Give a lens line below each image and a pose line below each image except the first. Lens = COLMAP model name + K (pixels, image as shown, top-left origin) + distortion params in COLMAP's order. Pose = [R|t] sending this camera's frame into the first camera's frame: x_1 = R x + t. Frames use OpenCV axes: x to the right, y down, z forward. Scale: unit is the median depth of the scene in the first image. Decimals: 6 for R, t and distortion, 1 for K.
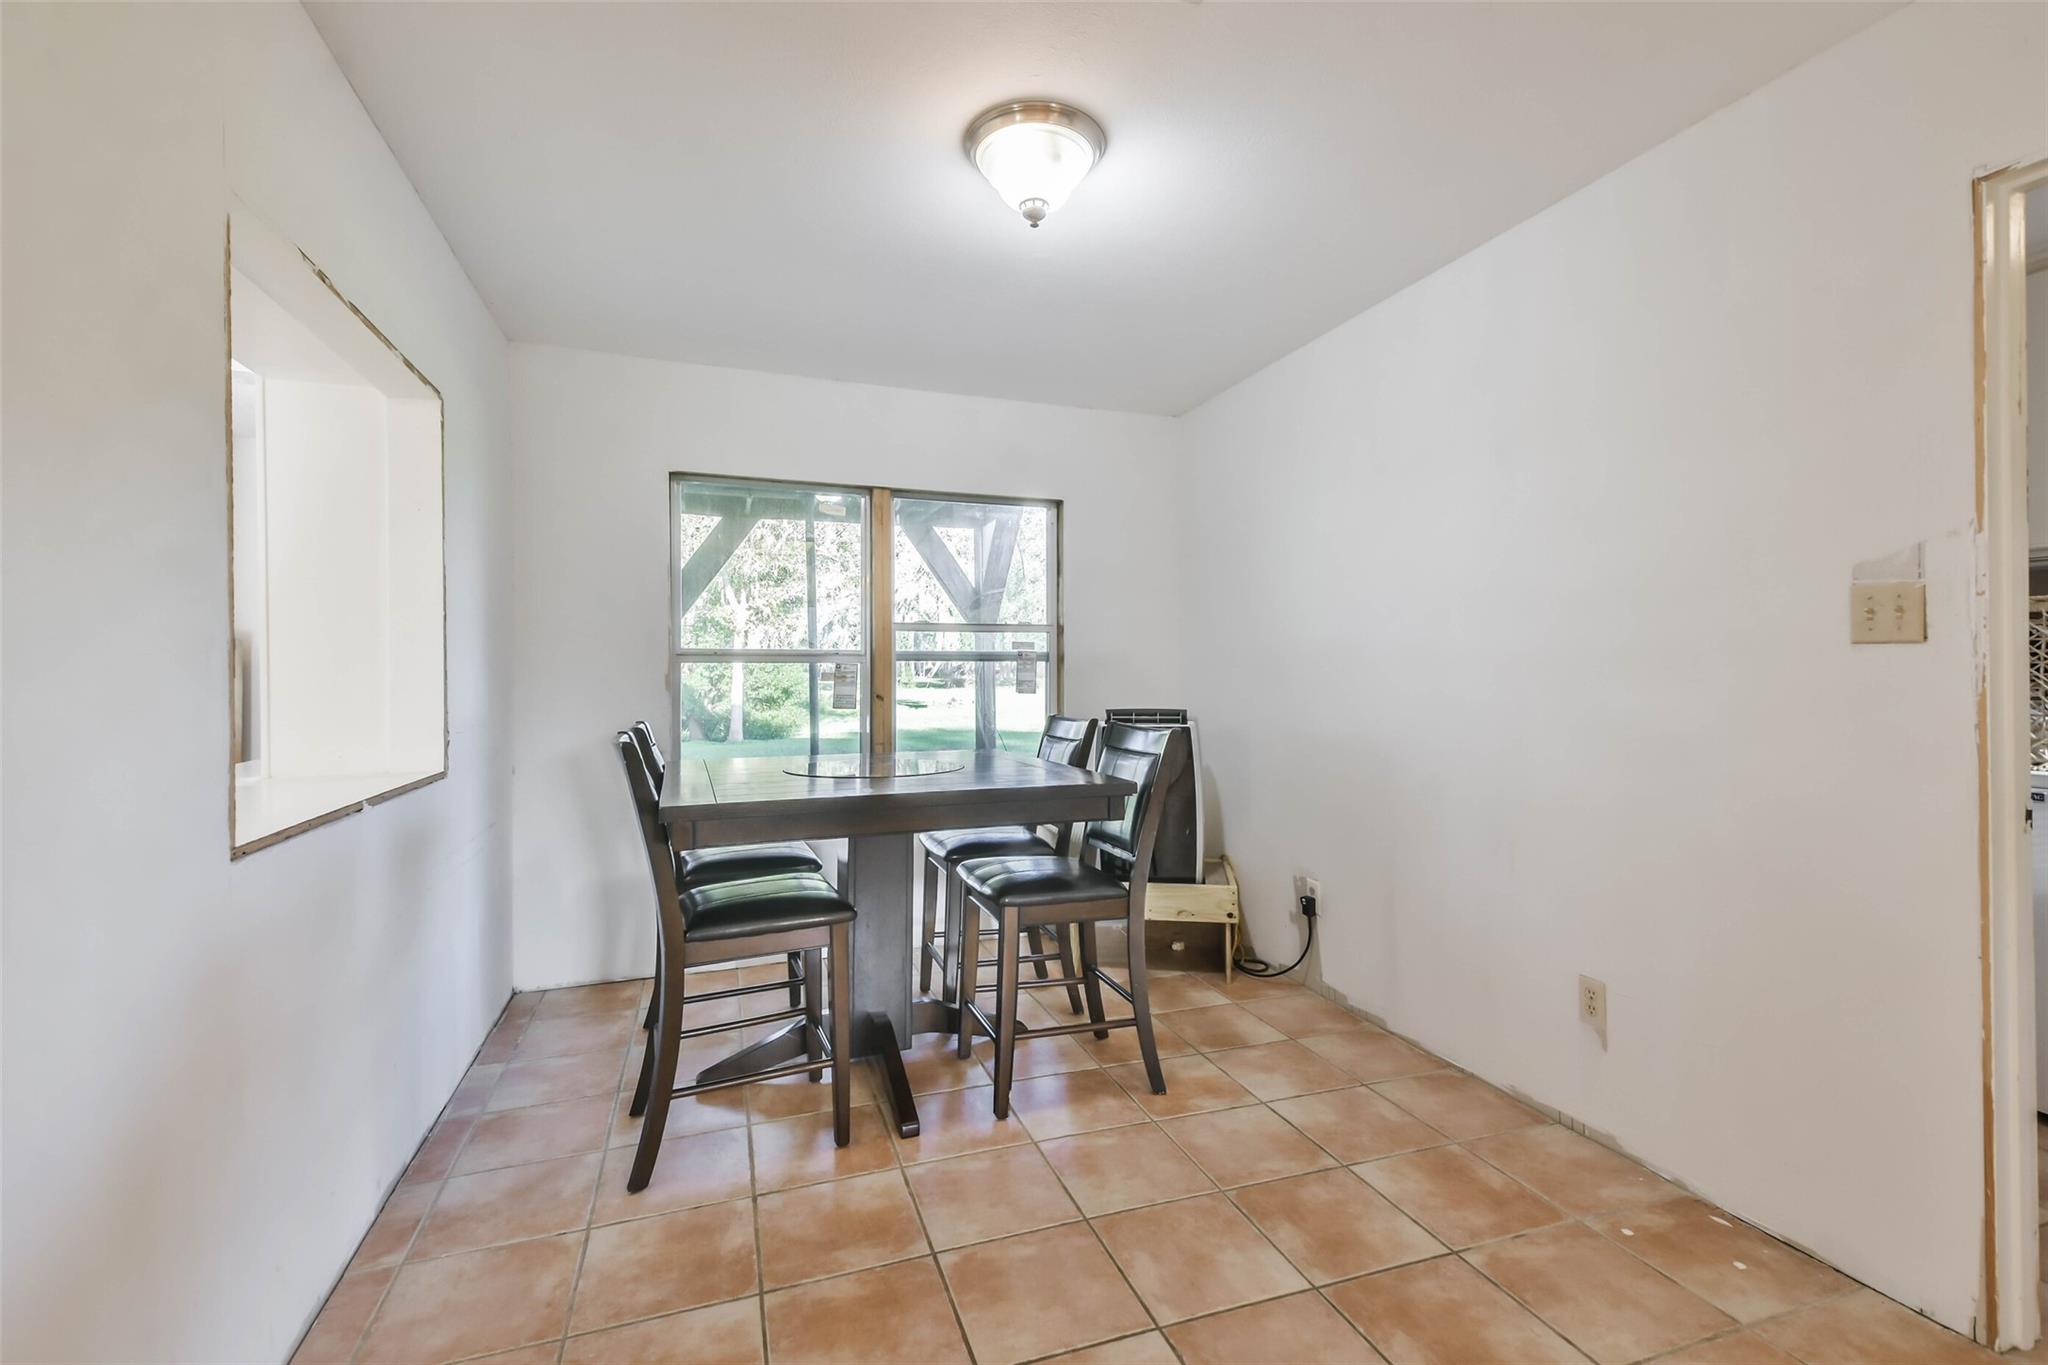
lens RADIAL K [[905.9, 0, 1032.9], [0, 905.9, 683.7], [0, 0, 1]] dist [0.019425, -0.002655]
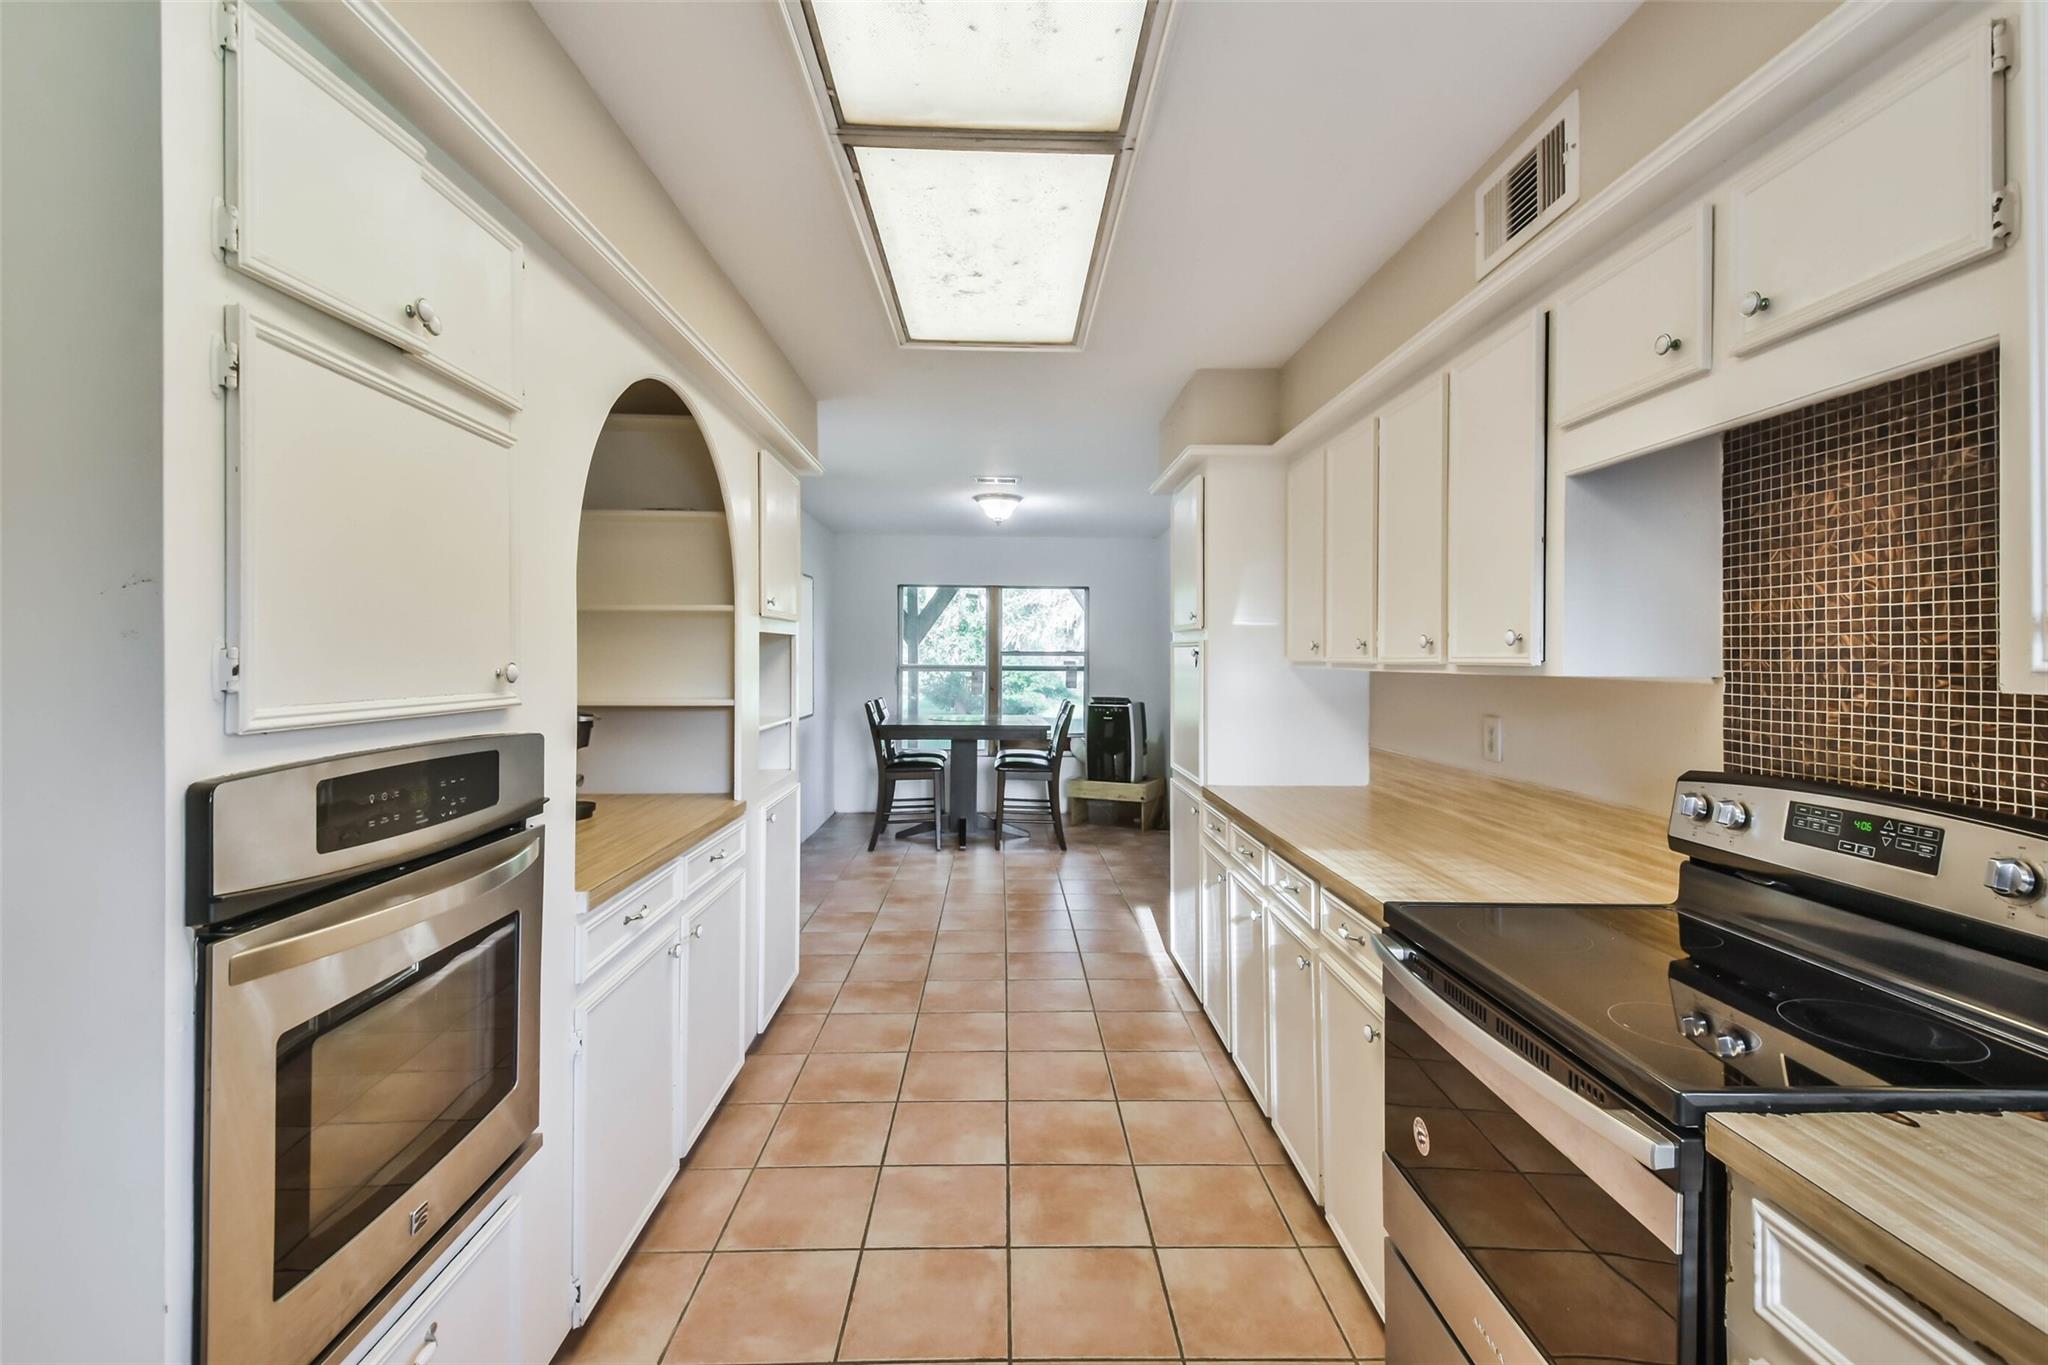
lens RADIAL K [[905.9, 0, 1019.1], [0, 905.9, 670.8], [0, 0, 1]] dist [0.019425, -0.002655]
pose [[0.954795, 0.009419, -0.297115, 0.467910], [-0.011067, 0.999931, -0.003865, -0.017807], [0.297058, 0.006979, 0.954834, -0.869738]]
